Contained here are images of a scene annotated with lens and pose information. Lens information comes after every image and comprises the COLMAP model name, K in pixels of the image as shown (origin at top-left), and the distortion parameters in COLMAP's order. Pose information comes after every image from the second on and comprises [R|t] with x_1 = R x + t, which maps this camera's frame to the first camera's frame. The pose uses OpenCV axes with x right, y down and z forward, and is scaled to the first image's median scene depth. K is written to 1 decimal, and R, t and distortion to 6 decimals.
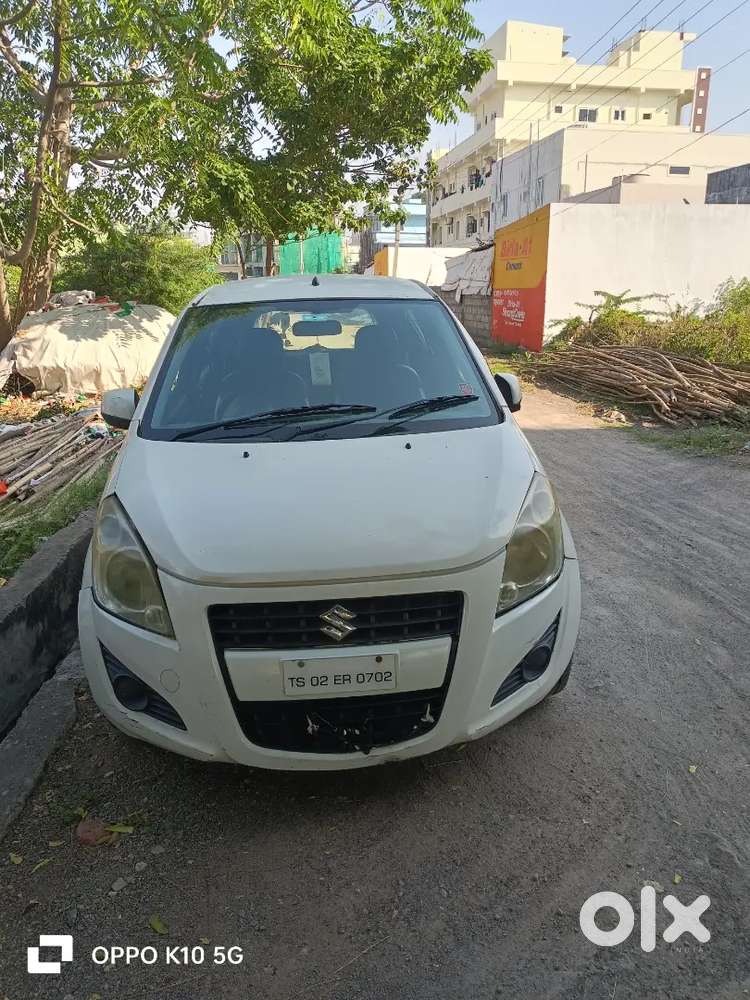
lens RADIAL K [[746.7, 0, 391.8], [0, 746.7, 498.2], [0, 0, 1]] dist [0.043268, -0.037276]
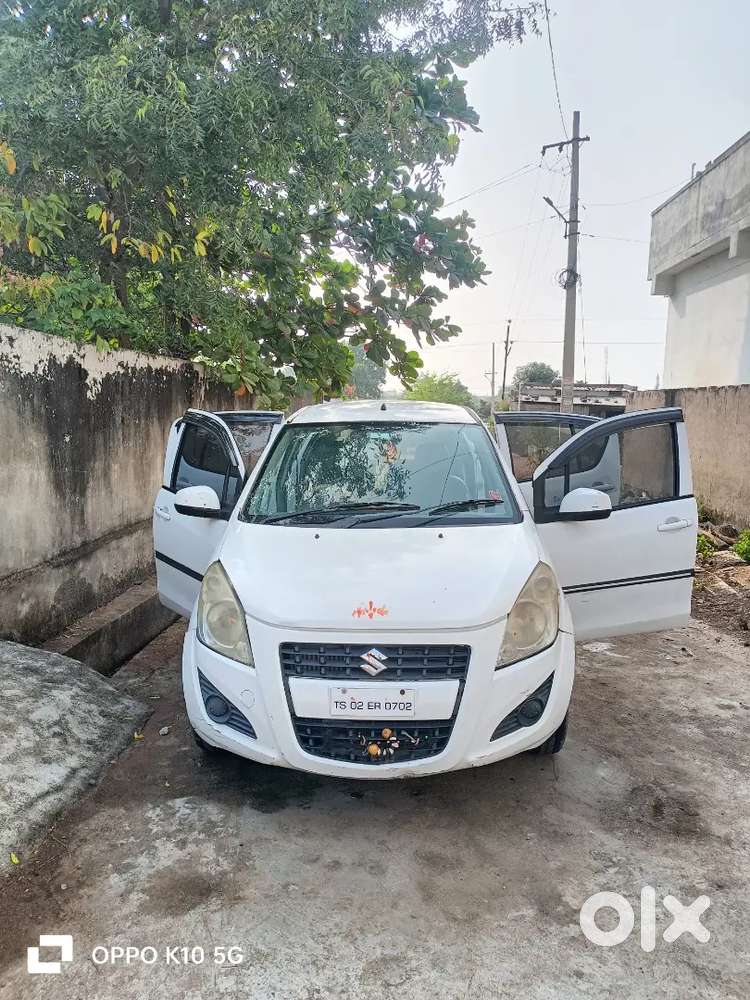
lens RADIAL K [[746.7, 0, 383.0], [0, 746.7, 499.6], [0, 0, 1]] dist [0.043268, -0.037276]
pose [[0.991680, 0.044532, -0.120778, 0.054081], [-0.061395, 0.988288, -0.139703, 0.038553], [0.113143, 0.145955, 0.982800, -0.203981]]
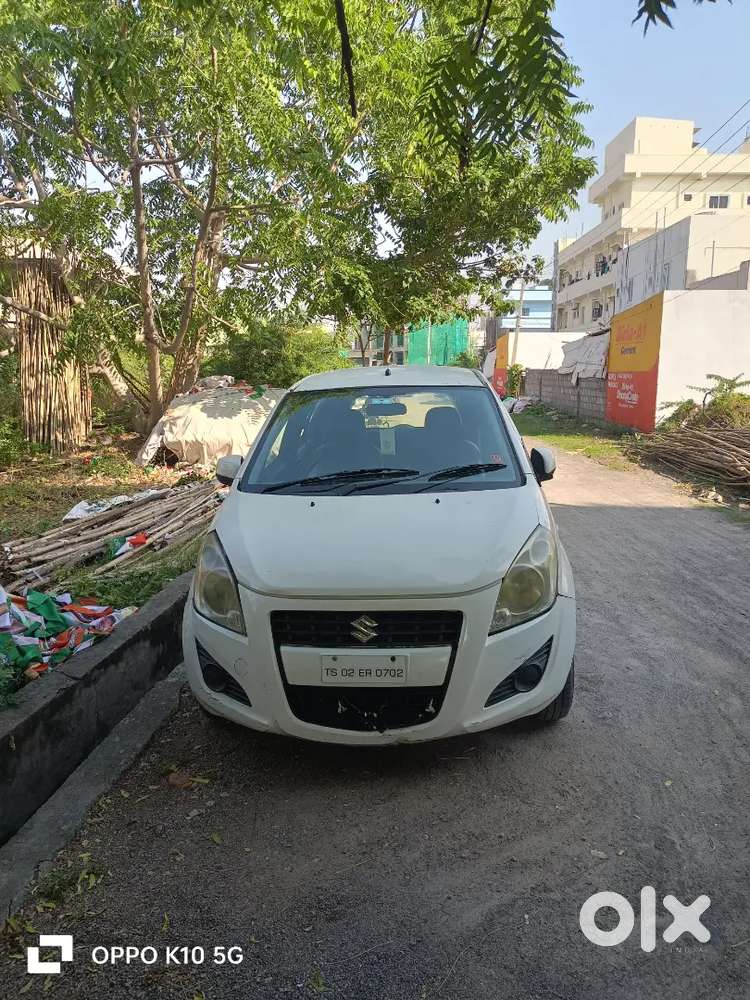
lens RADIAL K [[746.7, 0, 387.7], [0, 746.7, 502.5], [0, 0, 1]] dist [0.043268, -0.037276]
pose [[0.985305, 0.028316, -0.168440, 0.107597], [-0.044792, 0.994485, -0.094832, 0.039481], [0.164825, 0.100983, 0.981140, -0.179957]]
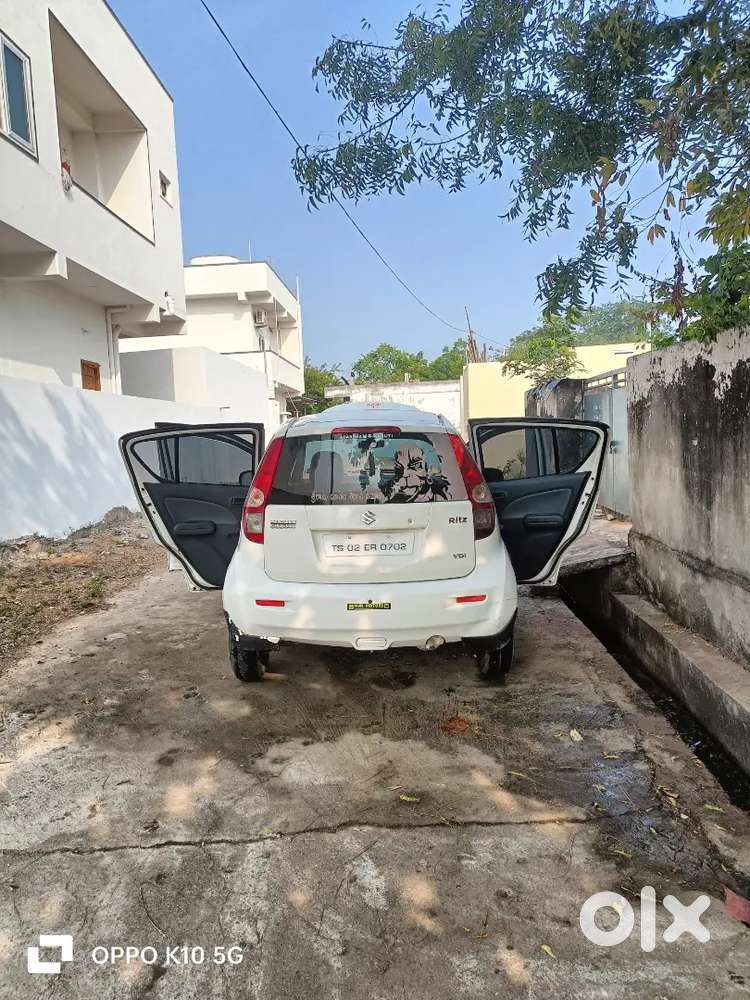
lens RADIAL K [[746.7, 0, 374.7], [0, 746.7, 506.1], [0, 0, 1]] dist [0.043268, -0.037276]
pose [[-0.992224, 0.040832, 0.117578, -0.299369], [0.080393, 0.931416, 0.354967, -0.696024], [-0.095020, 0.361659, -0.927456, 2.602835]]
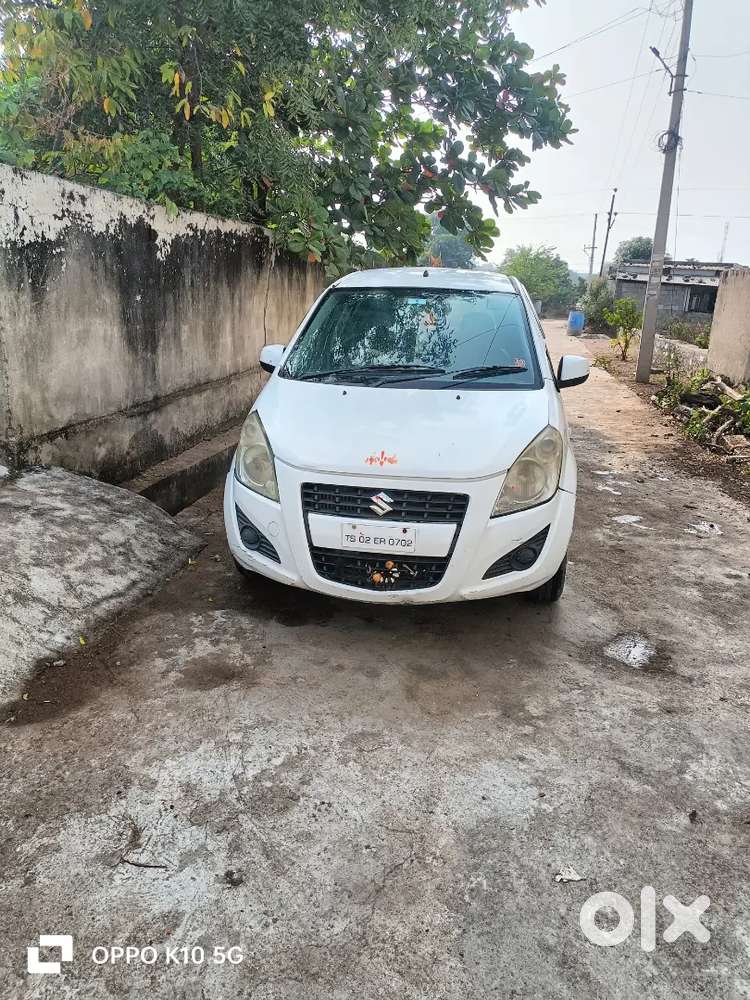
lens RADIAL K [[746.7, 0, 384.1], [0, 746.7, 495.5], [0, 0, 1]] dist [0.043268, -0.037276]
pose [[0.968659, 0.120891, -0.216993, 0.149790], [-0.118476, 0.992663, 0.024153, 0.066252], [0.218320, 0.002312, 0.975874, -0.269806]]
